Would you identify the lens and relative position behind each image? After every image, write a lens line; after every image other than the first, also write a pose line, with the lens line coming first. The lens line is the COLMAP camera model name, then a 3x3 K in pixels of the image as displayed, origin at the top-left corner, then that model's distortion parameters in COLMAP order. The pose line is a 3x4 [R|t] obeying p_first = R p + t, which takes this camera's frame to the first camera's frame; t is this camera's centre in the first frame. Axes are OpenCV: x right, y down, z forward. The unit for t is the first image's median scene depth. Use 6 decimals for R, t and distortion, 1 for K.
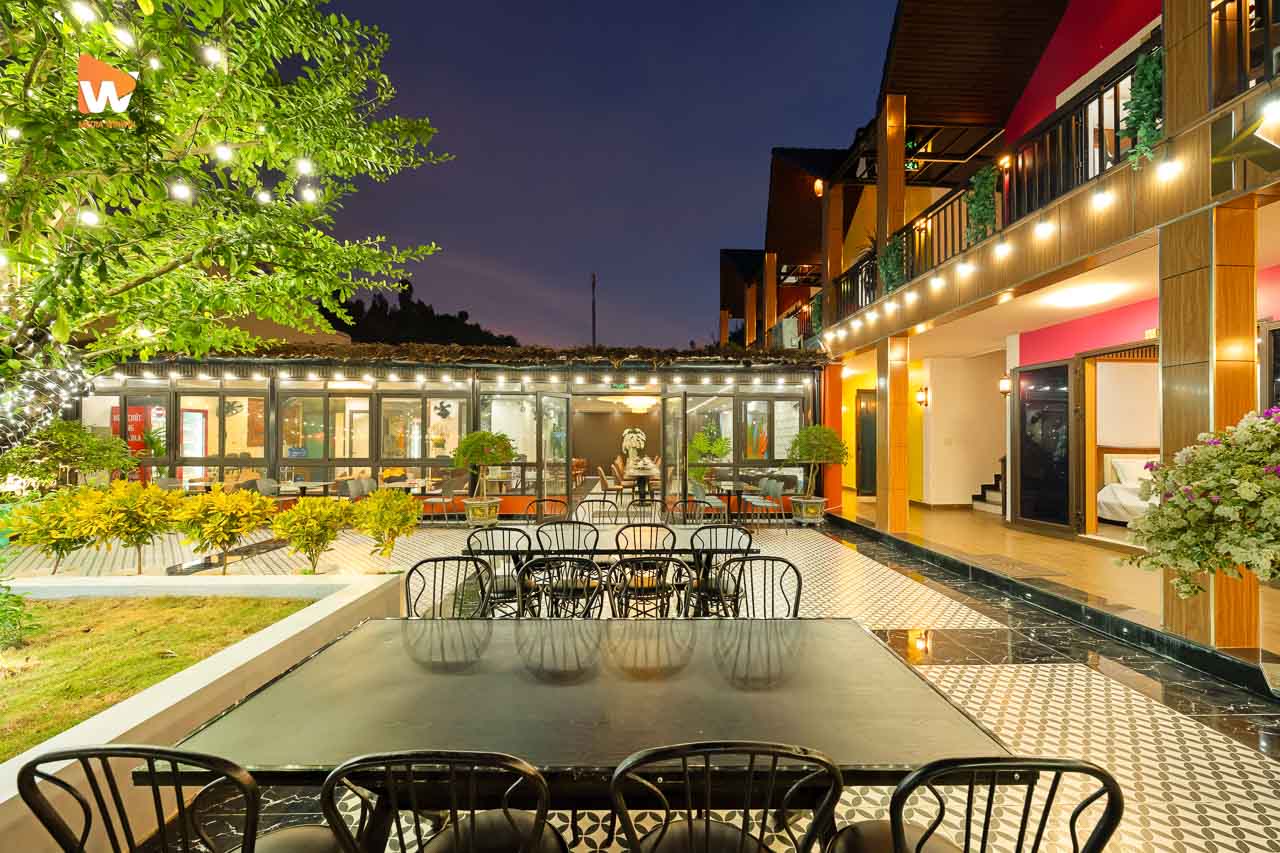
lens RADIAL K [[480.7, 0, 640.0], [0, 480.7, 426.5], [0, 0, 1]] dist [-0.000935, -0.000155]
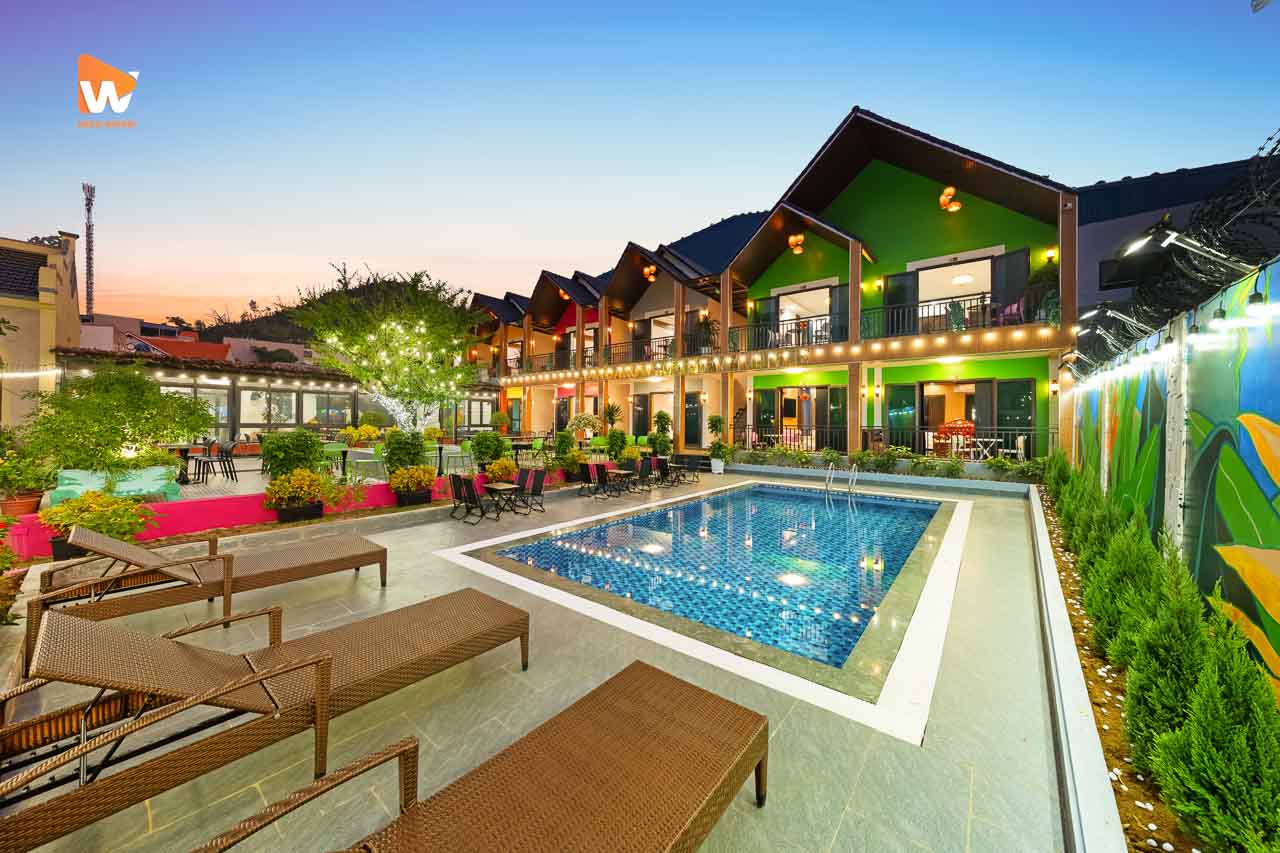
lens RADIAL K [[453.5, 0, 640.0], [0, 453.5, 426.5], [0, 0, 1]] dist [0.000785, 0.000026]
pose [[0.667952, -0.002395, 0.744201, -1.025735], [-0.025166, 0.999350, 0.025804, -0.005627], [-0.743779, -0.035964, 0.667457, -1.342826]]
